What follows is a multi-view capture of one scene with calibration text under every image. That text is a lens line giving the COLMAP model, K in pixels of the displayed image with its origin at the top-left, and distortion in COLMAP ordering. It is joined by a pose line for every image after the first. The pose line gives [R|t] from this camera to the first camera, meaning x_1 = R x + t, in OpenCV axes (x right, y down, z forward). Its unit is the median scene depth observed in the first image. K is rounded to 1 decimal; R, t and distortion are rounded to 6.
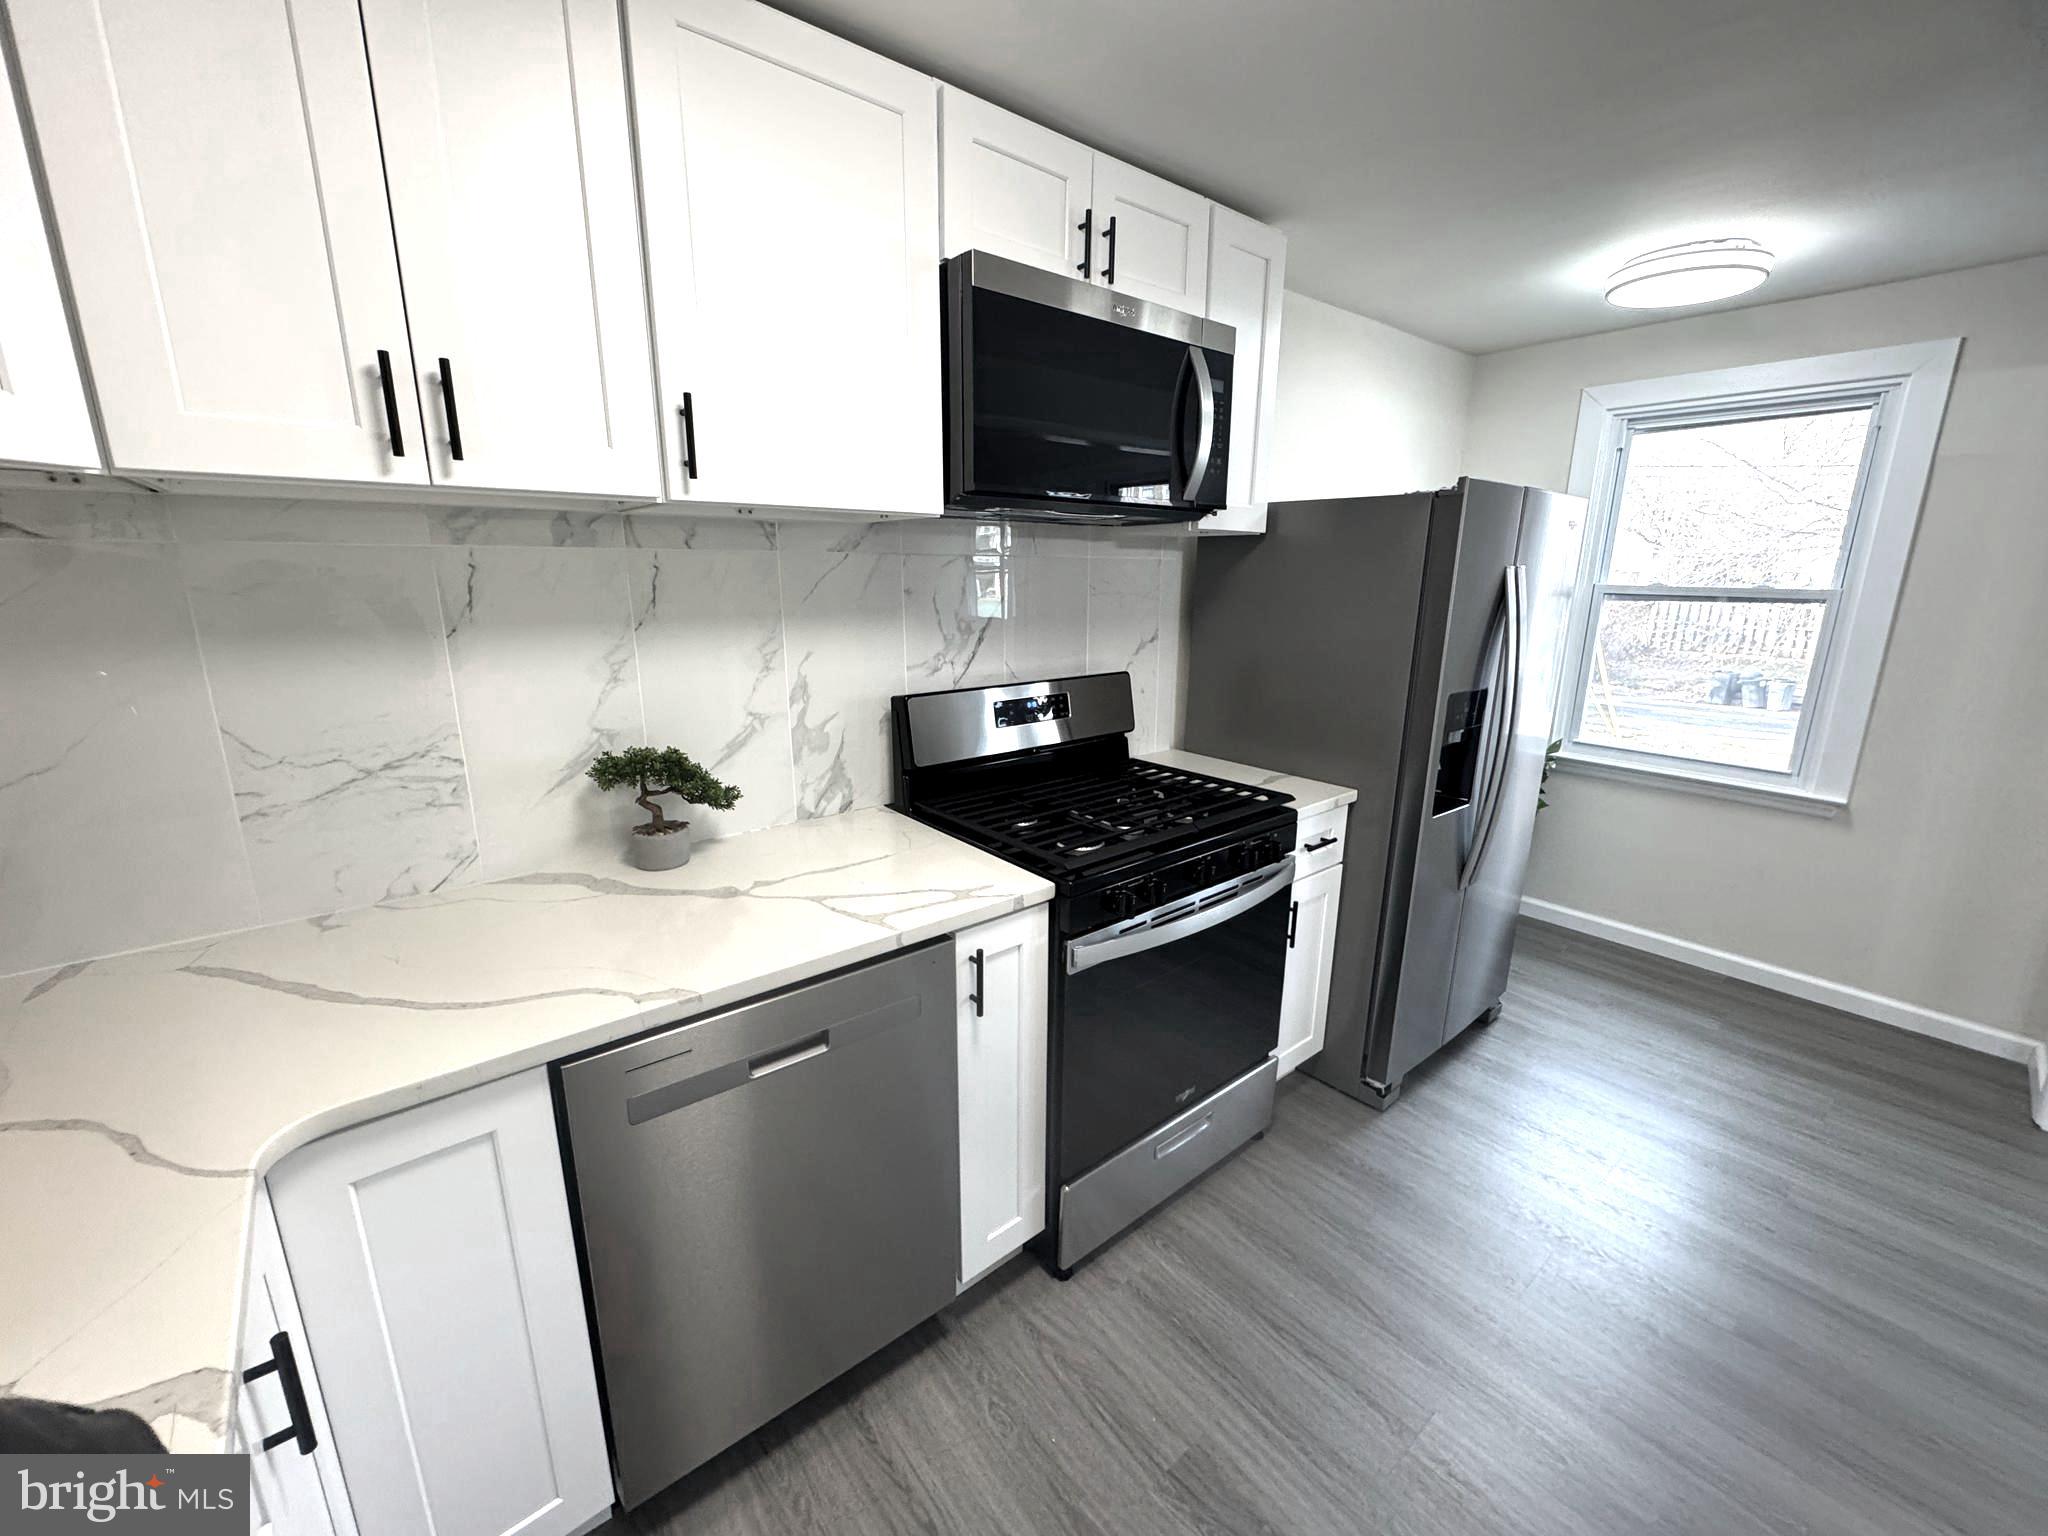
lens RADIAL K [[820.1, 0, 1026.9], [0, 820.1, 762.1], [0, 0, 1]] dist [-0.001636, -0.000116]
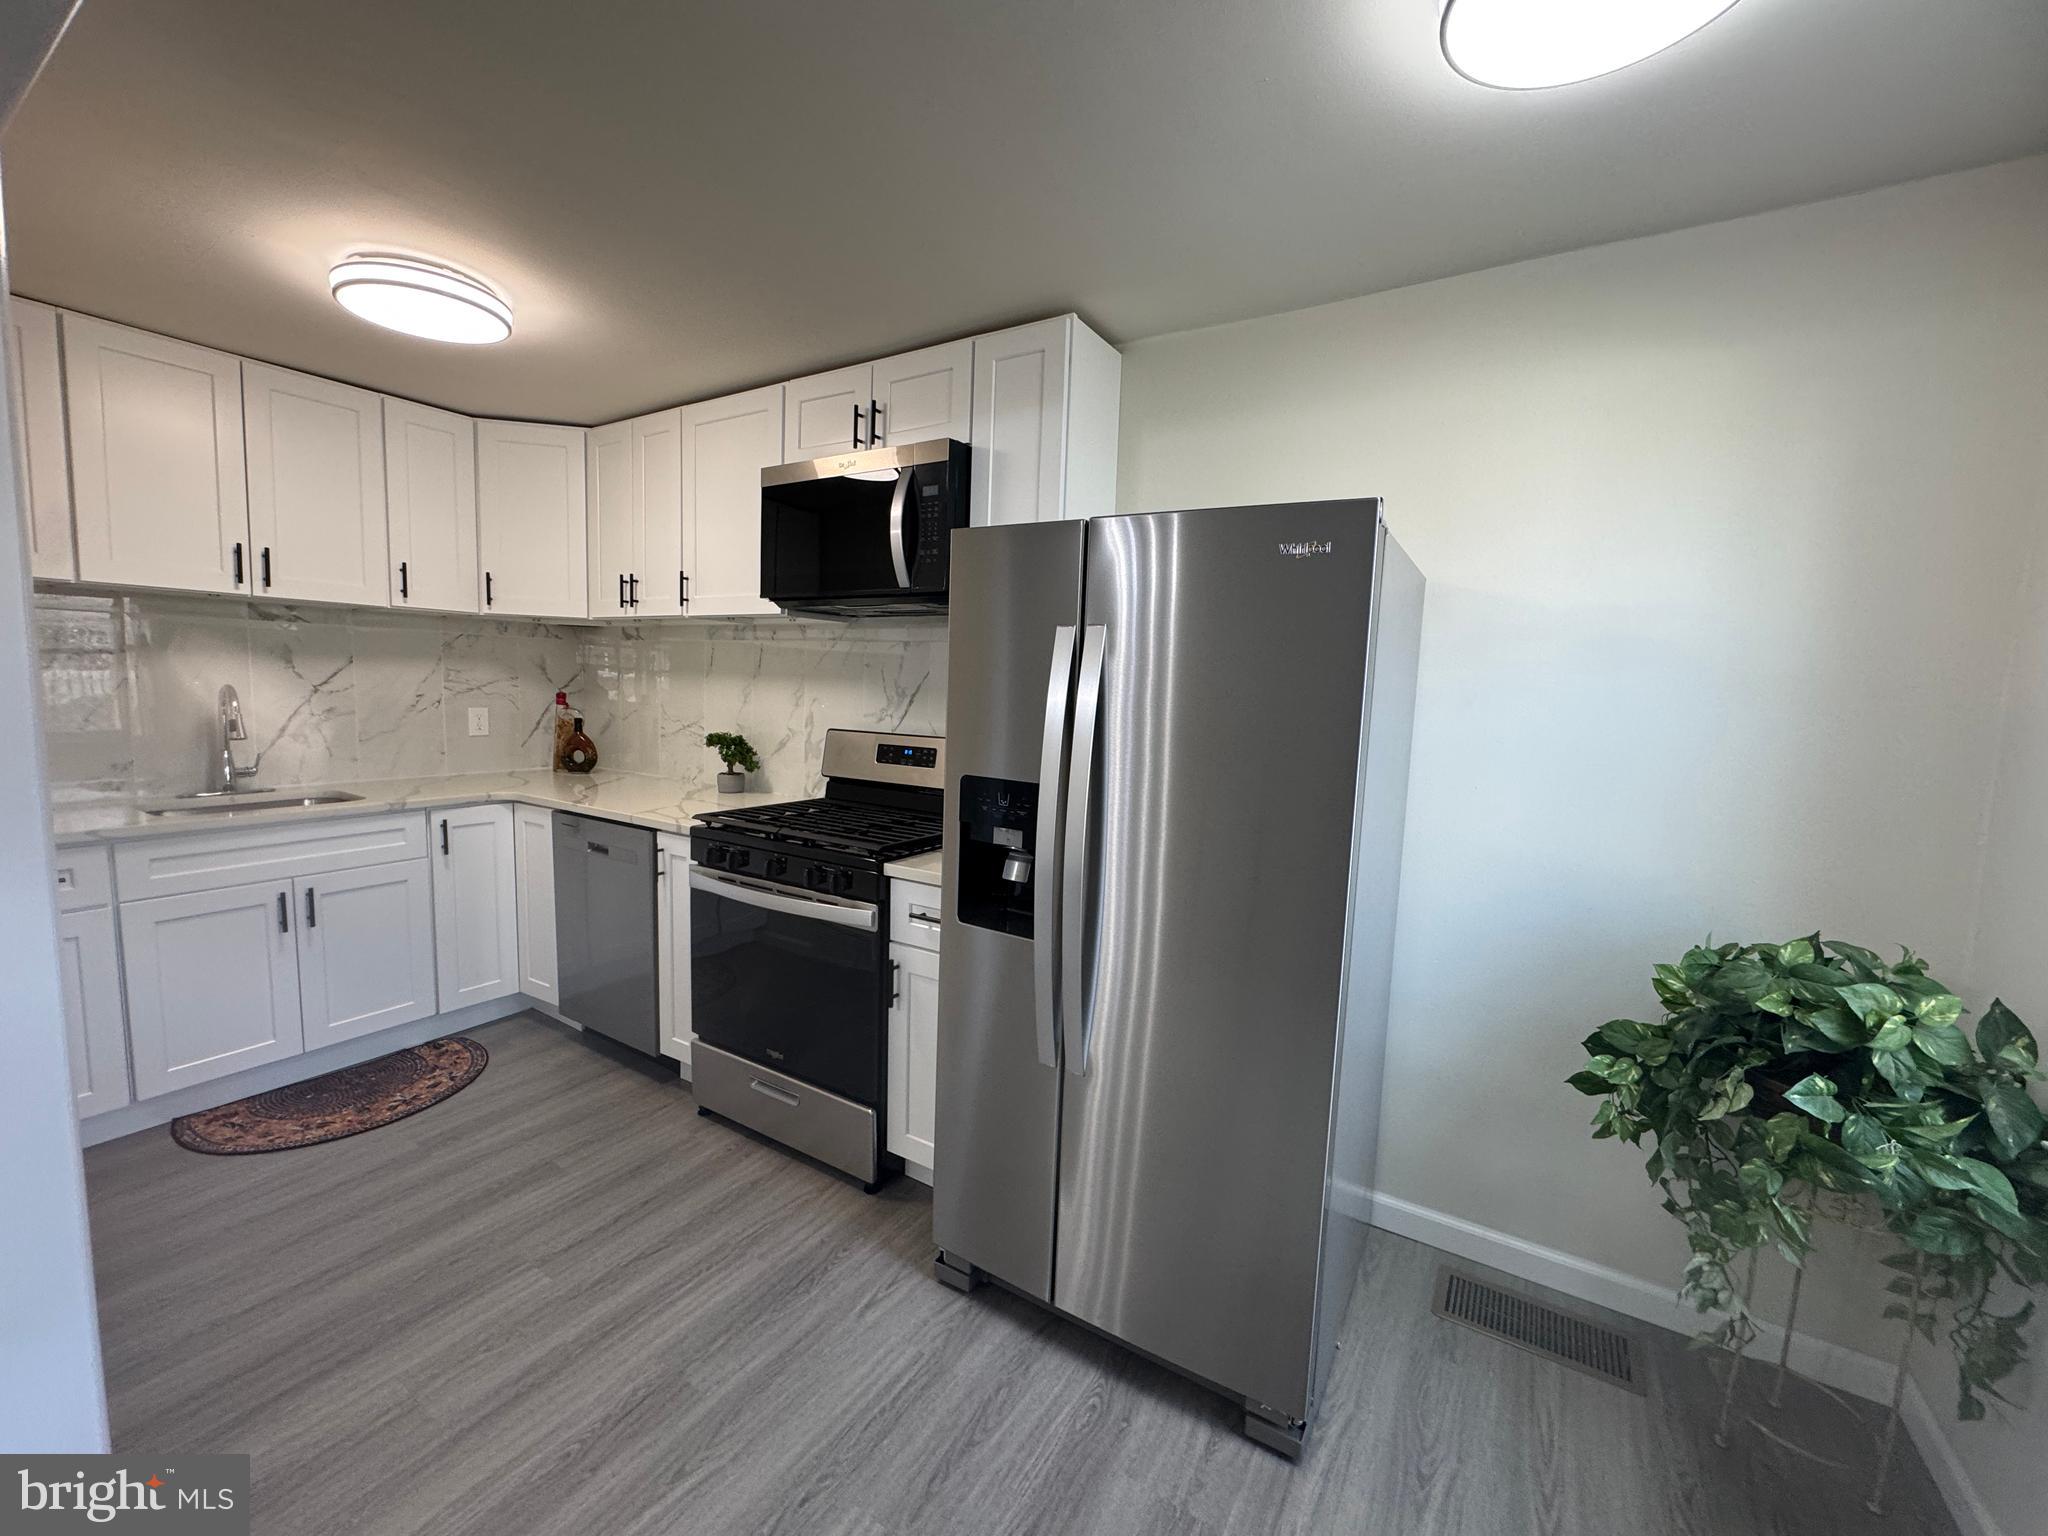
lens RADIAL K [[820.1, 0, 1025.4], [0, 820.1, 762.7], [0, 0, 1]] dist [-0.001636, -0.000116]
pose [[0.317682, 0.095907, -0.943334, 1.506667], [-0.248687, 0.968472, 0.014714, -0.139473], [0.915004, 0.229921, 0.331517, 0.873399]]
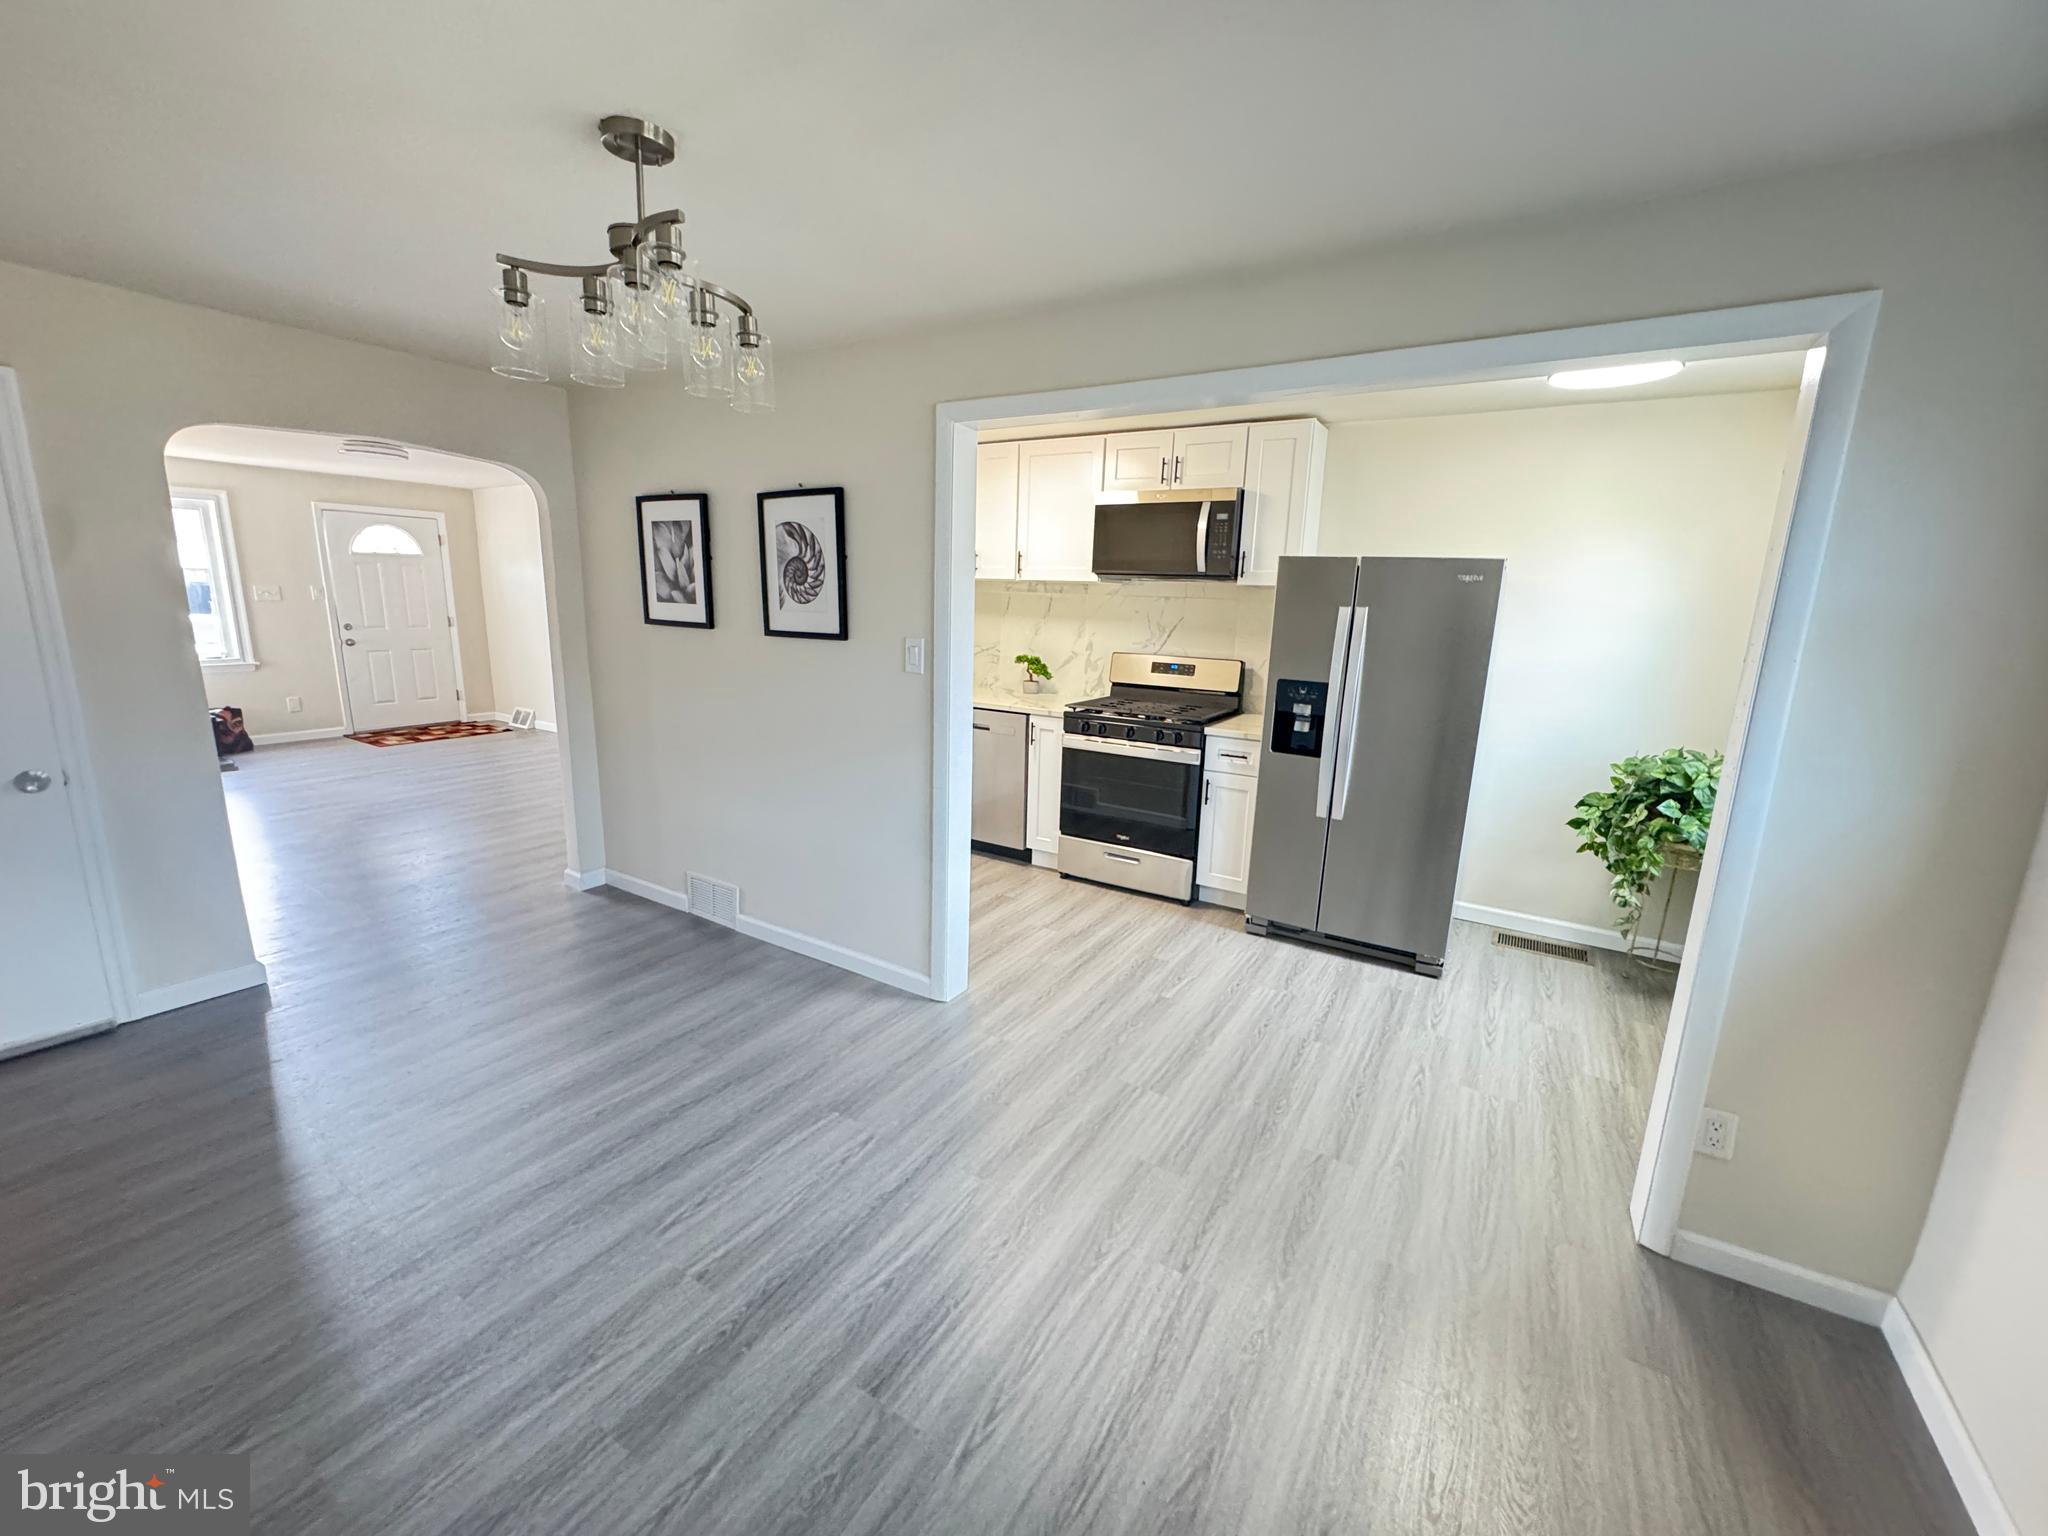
lens RADIAL K [[820.1, 0, 1022.7], [0, 820.1, 762.7], [0, 0, 1]] dist [-0.001636, -0.000116]
pose [[0.323638, 0.195556, -0.925752, 2.222450], [-0.243662, 0.962635, 0.118164, 0.015974], [0.914269, 0.187328, 0.359195, -0.088452]]
